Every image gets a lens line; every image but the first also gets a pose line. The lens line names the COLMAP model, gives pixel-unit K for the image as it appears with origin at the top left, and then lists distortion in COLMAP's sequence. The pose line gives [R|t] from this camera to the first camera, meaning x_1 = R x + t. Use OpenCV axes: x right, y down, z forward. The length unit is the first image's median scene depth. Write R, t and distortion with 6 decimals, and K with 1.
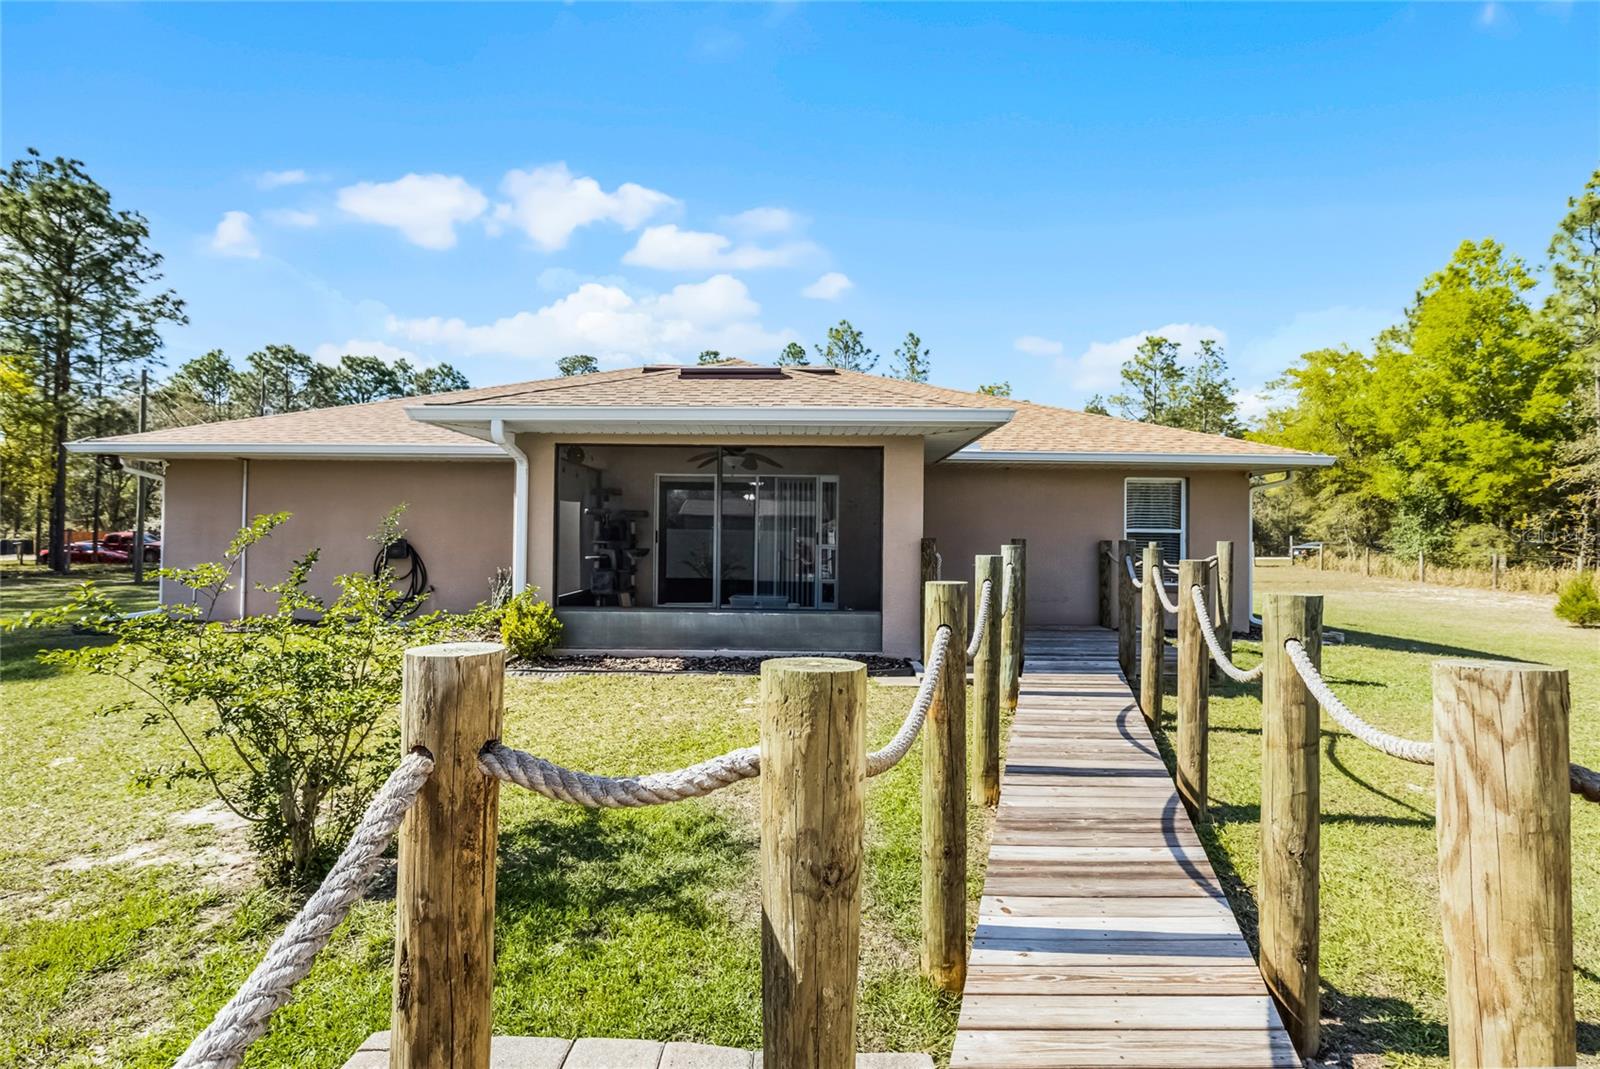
lens RADIAL K [[727.4, 0, 796.0], [0, 727.4, 545.6], [0, 0, 1]] dist [-0.004589, -0.000168]
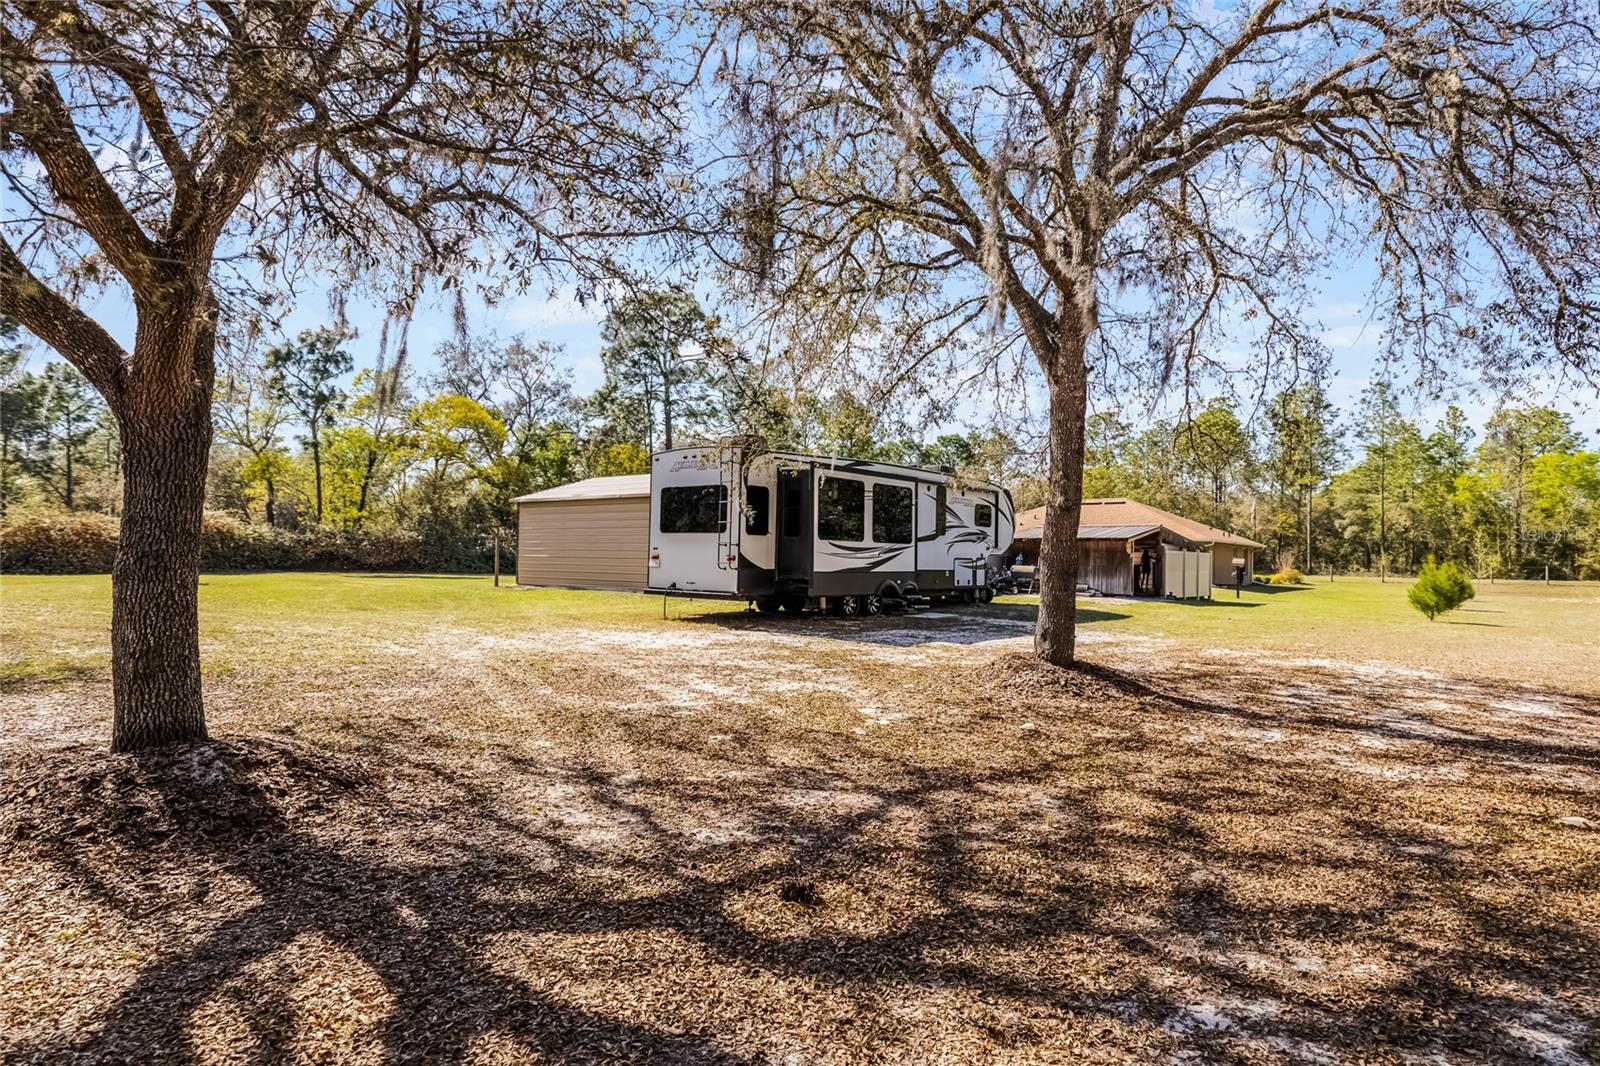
lens RADIAL K [[887.8, 0, 803.0], [0, 887.8, 539.0], [0, 0, 1]] dist [0.000992, -0.001031]
pose [[0.784620, -0.010383, -0.619890, 0.321197], [-0.012603, 0.999386, -0.032692, 0.010196], [0.619849, 0.033464, 0.784007, -0.670512]]
